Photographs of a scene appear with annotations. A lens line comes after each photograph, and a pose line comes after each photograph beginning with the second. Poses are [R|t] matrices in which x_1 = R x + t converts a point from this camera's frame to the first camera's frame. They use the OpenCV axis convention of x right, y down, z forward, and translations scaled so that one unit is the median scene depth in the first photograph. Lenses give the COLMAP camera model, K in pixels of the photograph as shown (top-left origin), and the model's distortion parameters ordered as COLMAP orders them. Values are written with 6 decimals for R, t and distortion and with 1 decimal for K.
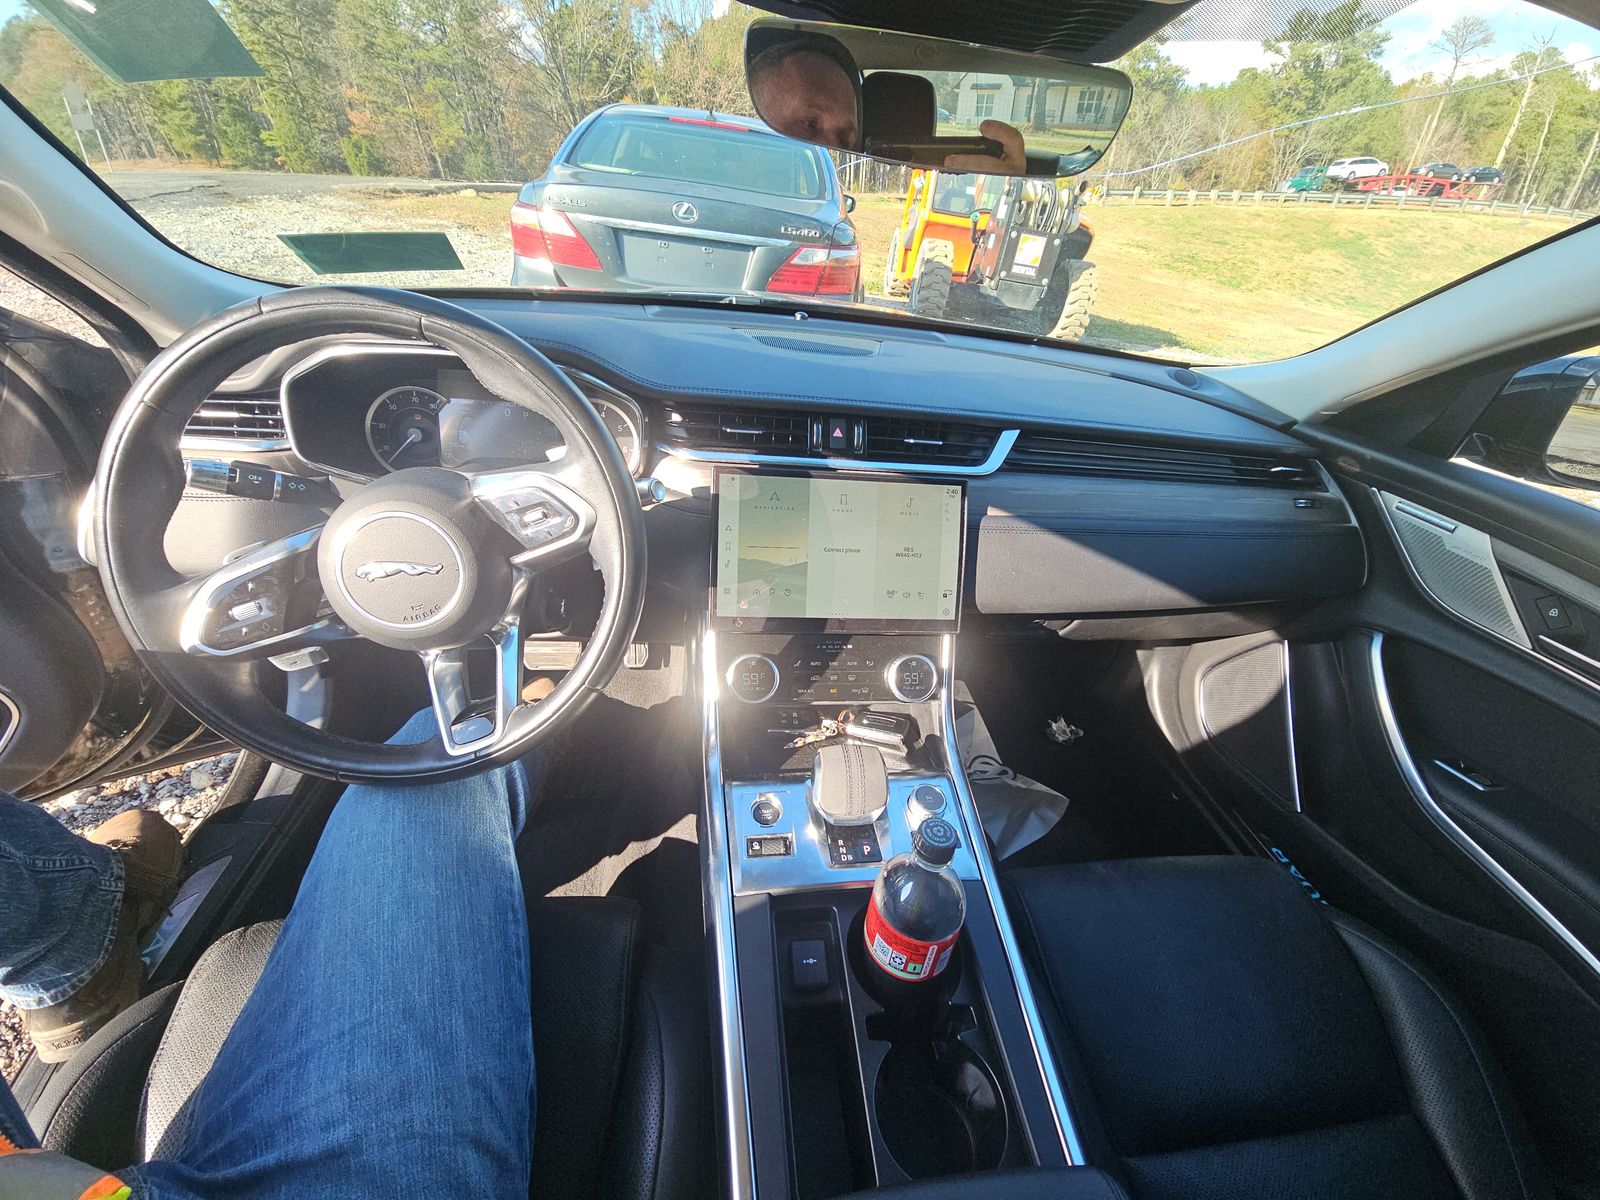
lens RADIAL K [[624.3, 0, 812.4], [0, 624.3, 606.5], [0, 0, 1]] dist [0.013884, -0.014713]
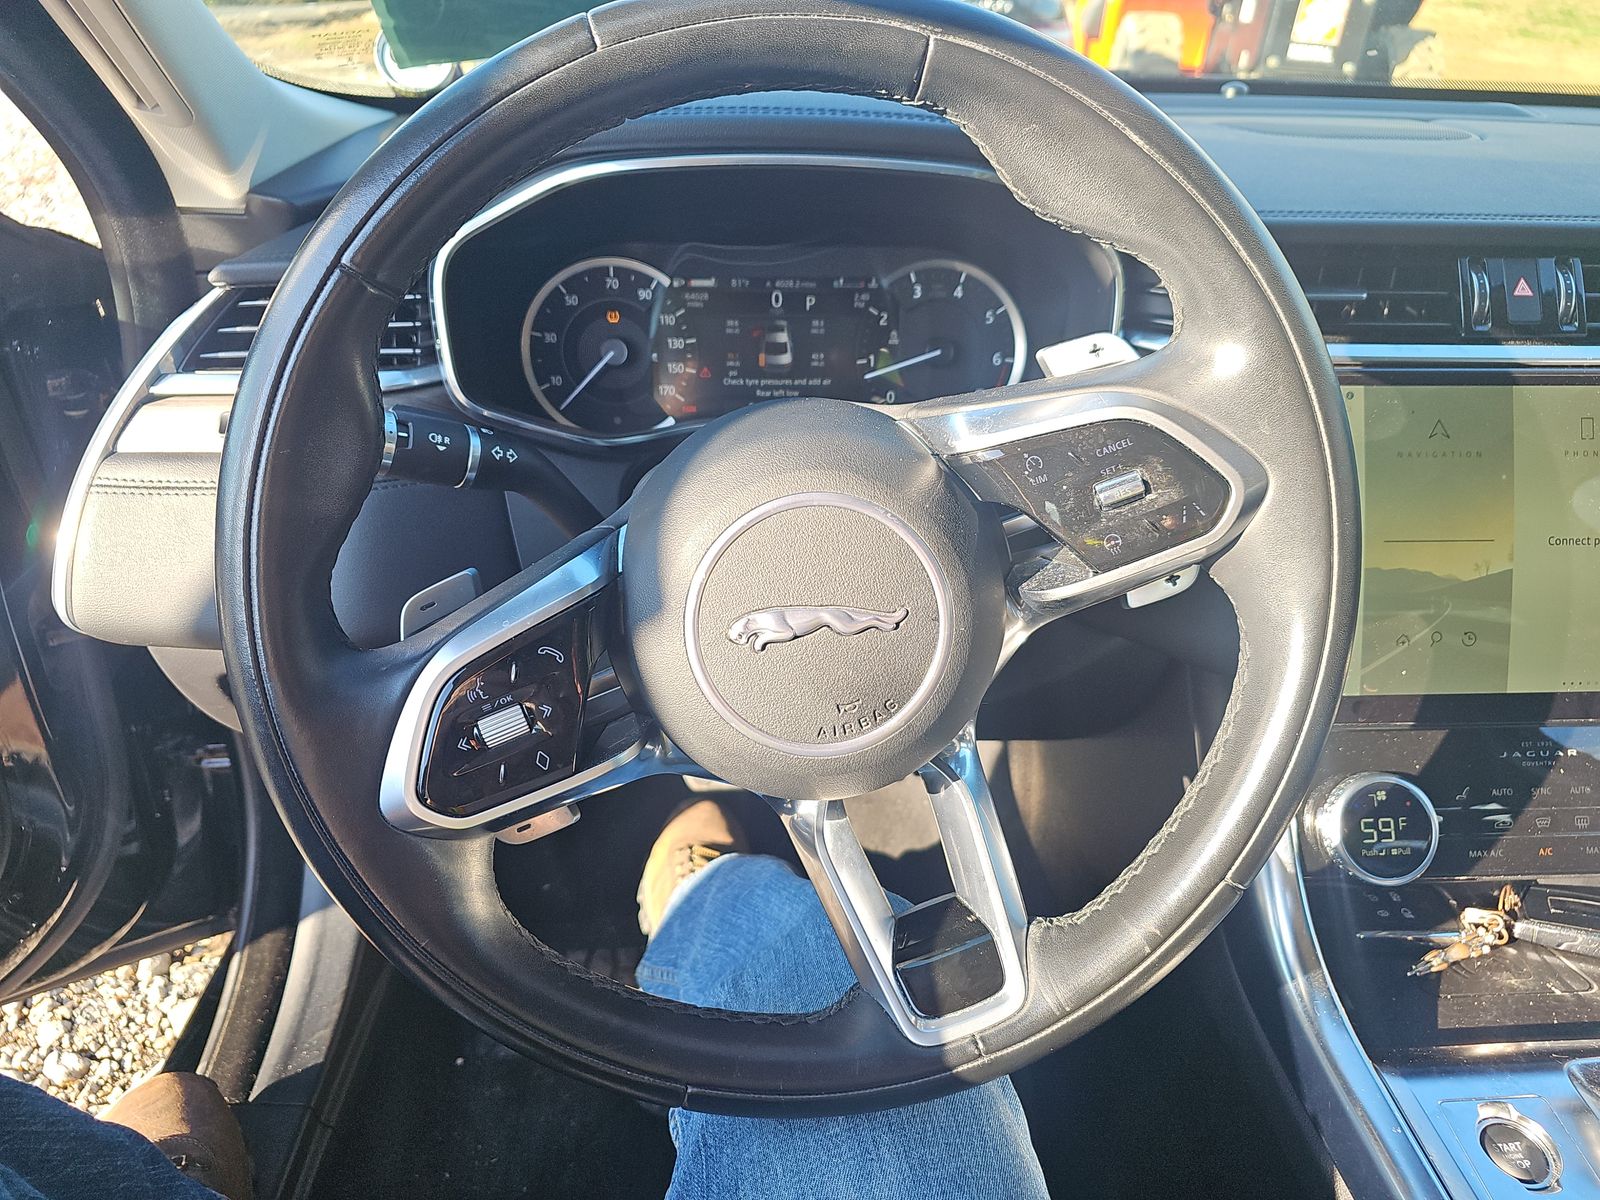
lens RADIAL K [[1037.8, 0, 795.4], [0, 1037.8, 618.9], [0, 0, 1]] dist [-0.005274, 0.002128]
pose [[0.993701, -0.035215, -0.106391, -0.398866], [0.031956, 0.998971, -0.032180, -0.025598], [0.107415, 0.028577, 0.993803, 0.181241]]
